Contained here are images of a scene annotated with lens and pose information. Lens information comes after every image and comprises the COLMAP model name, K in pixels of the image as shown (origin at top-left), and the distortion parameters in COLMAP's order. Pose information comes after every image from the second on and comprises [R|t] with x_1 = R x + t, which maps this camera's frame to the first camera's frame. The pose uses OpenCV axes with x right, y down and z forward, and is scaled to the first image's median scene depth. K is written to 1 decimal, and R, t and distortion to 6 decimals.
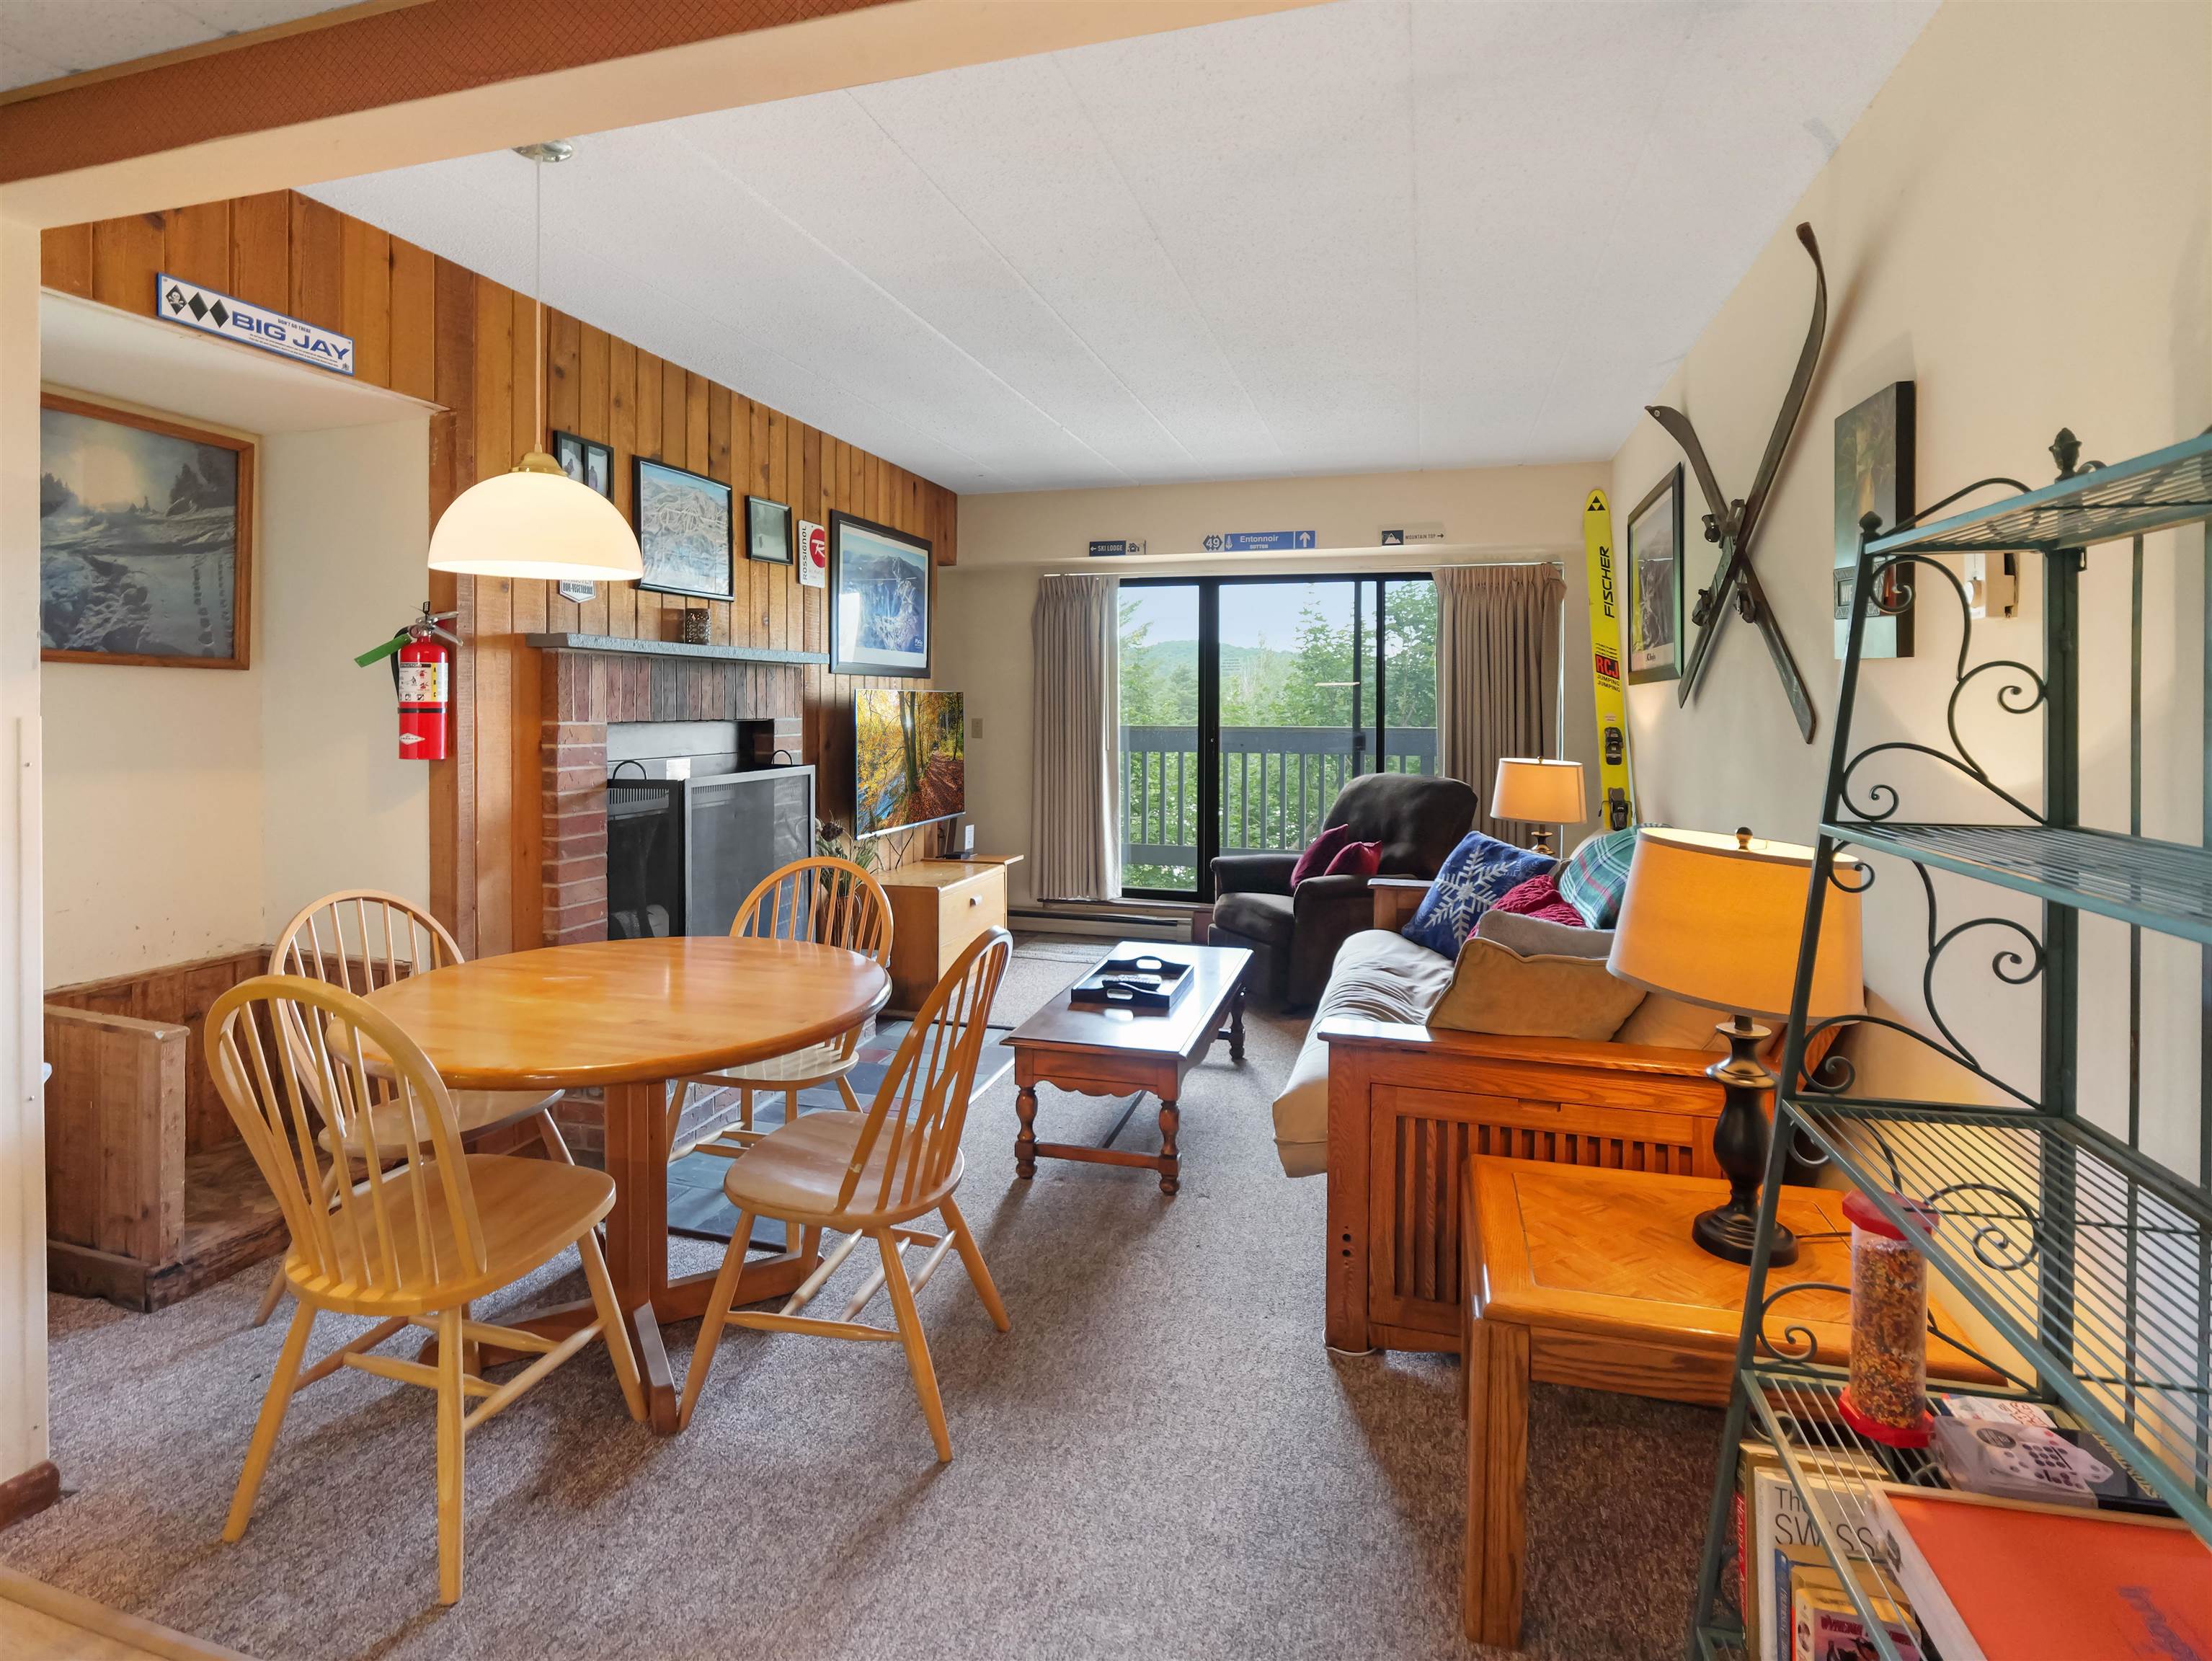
lens RADIAL K [[1092.4, 0, 1115.7], [0, 1092.4, 713.6], [0, 0, 1]] dist [-0.015427, -0.001334]
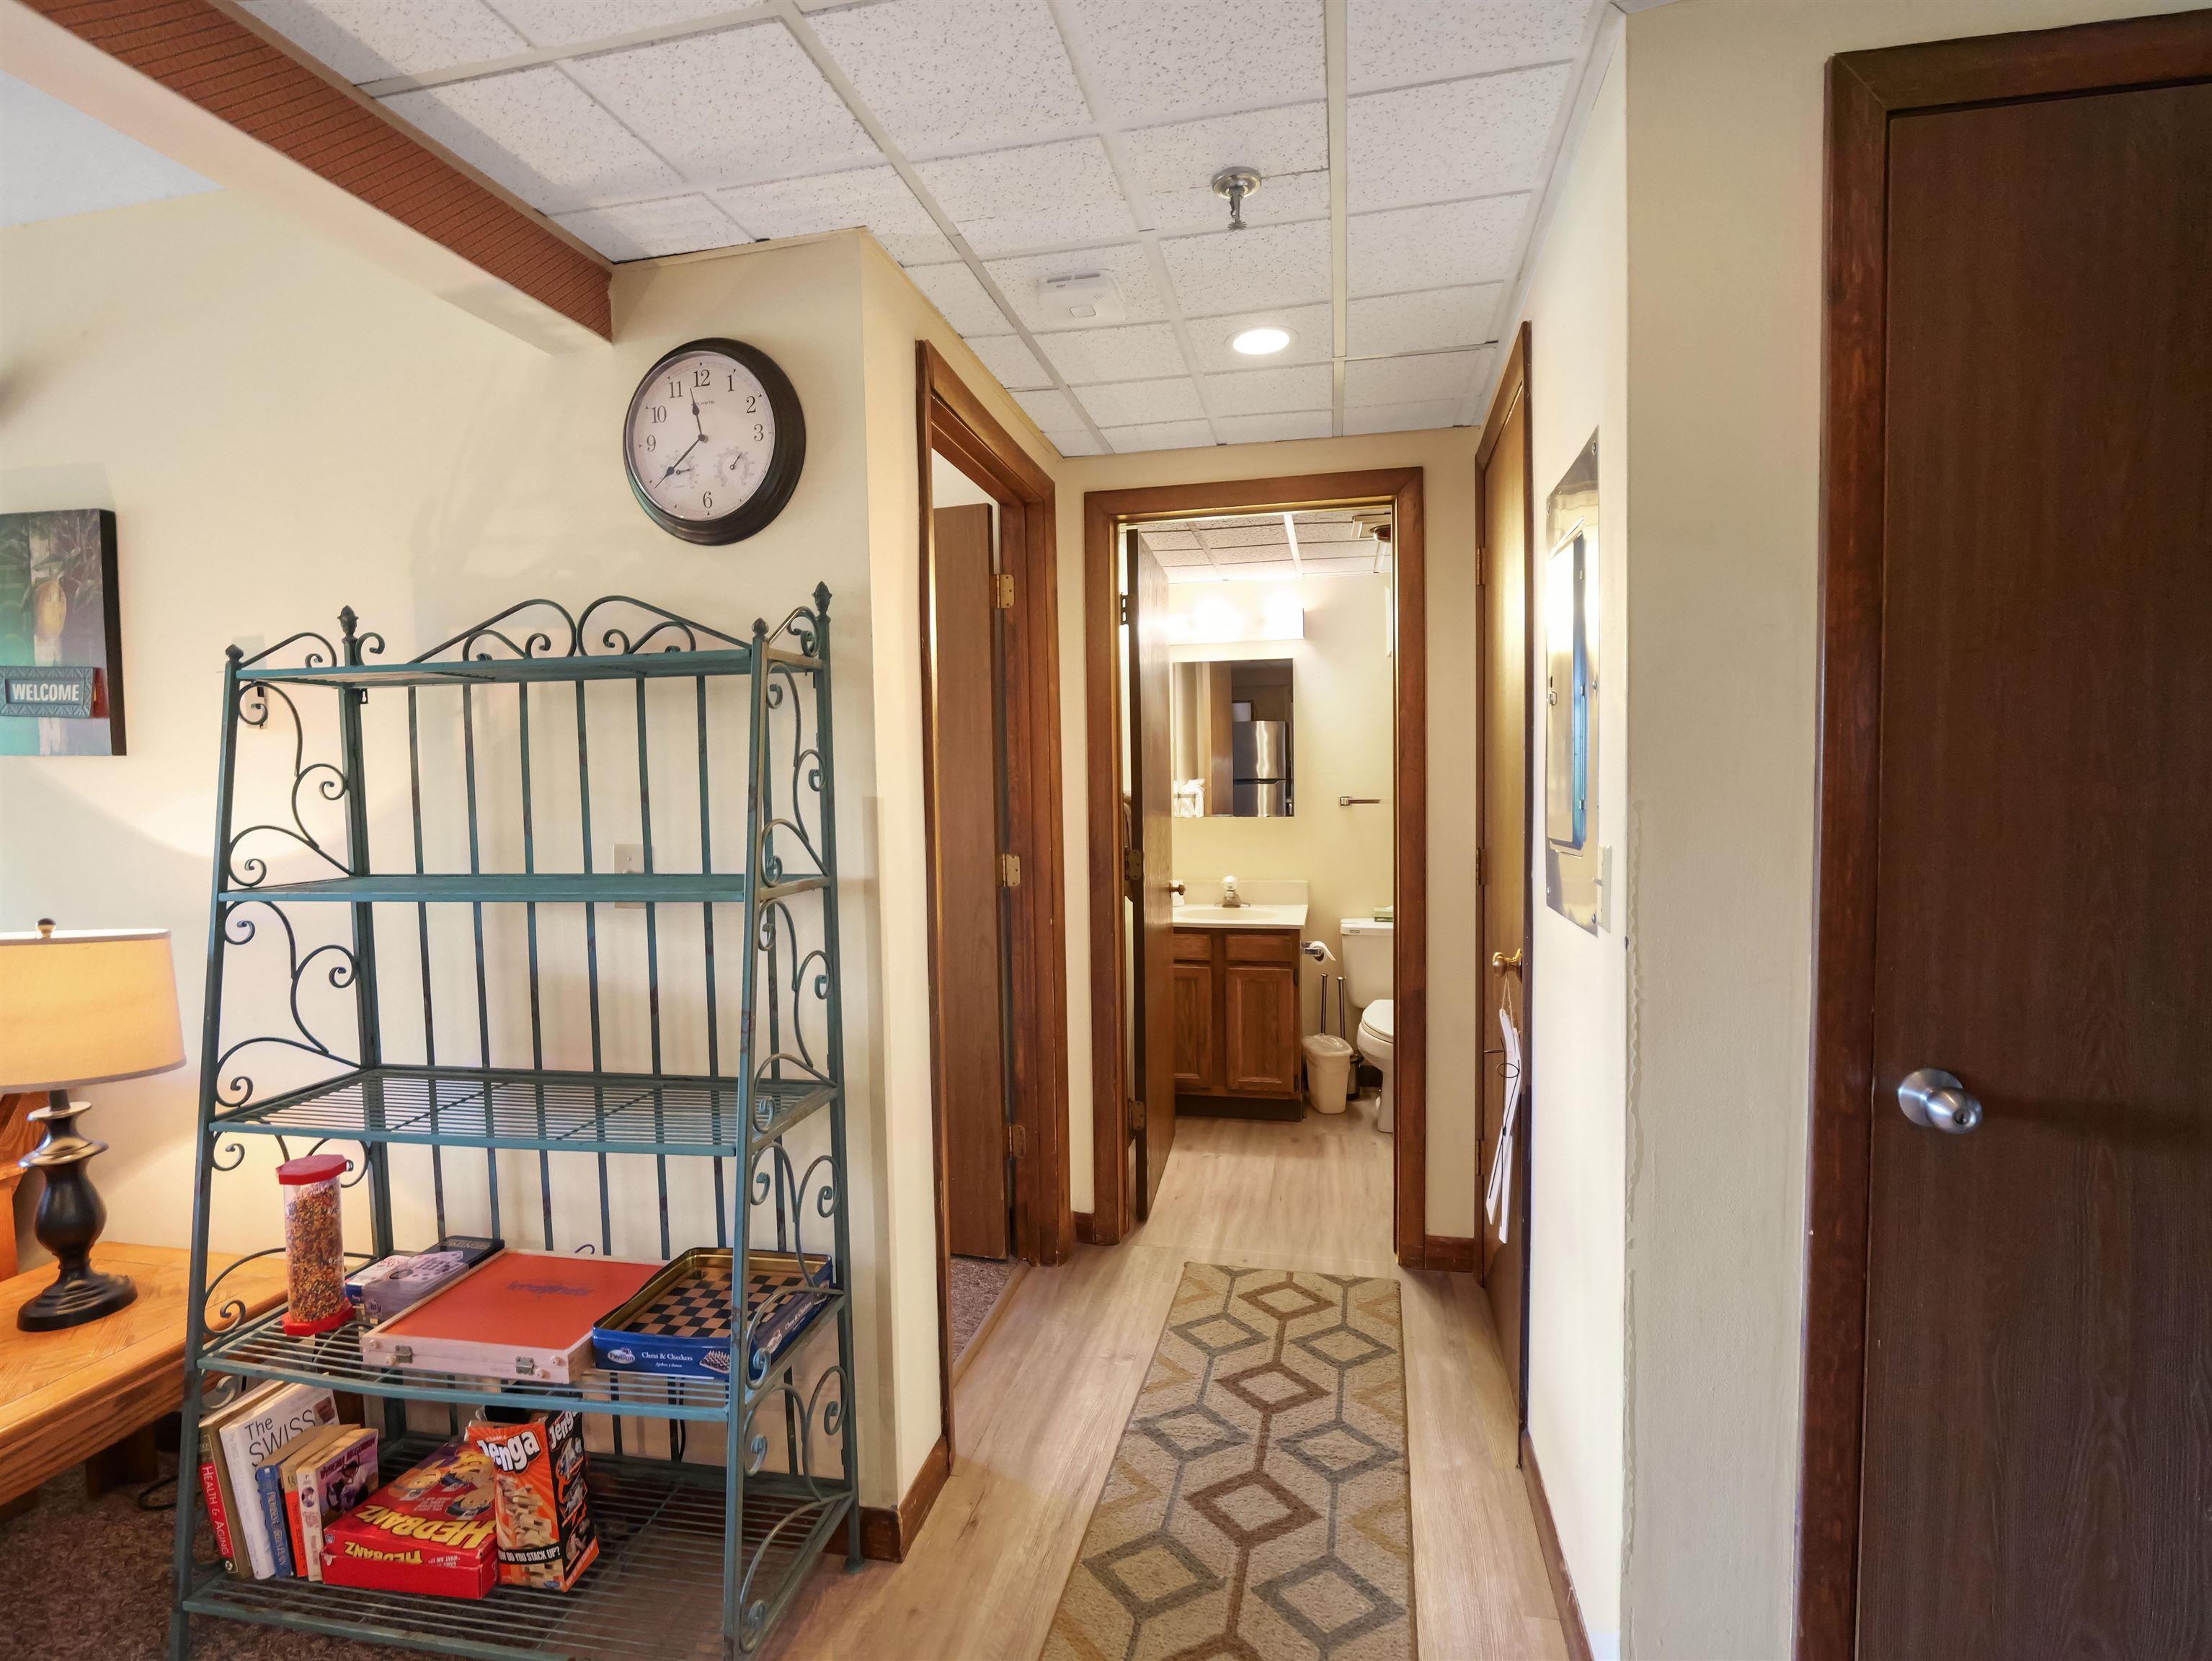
lens RADIAL K [[1092.4, 0, 1112.8], [0, 1092.4, 827.5], [0, 0, 1]] dist [-0.015427, -0.001334]
pose [[-0.074084, -0.044485, 0.996259, -0.338921], [0.027679, 0.998528, 0.046645, -0.000990], [-0.996868, 0.031032, -0.072744, 0.036415]]
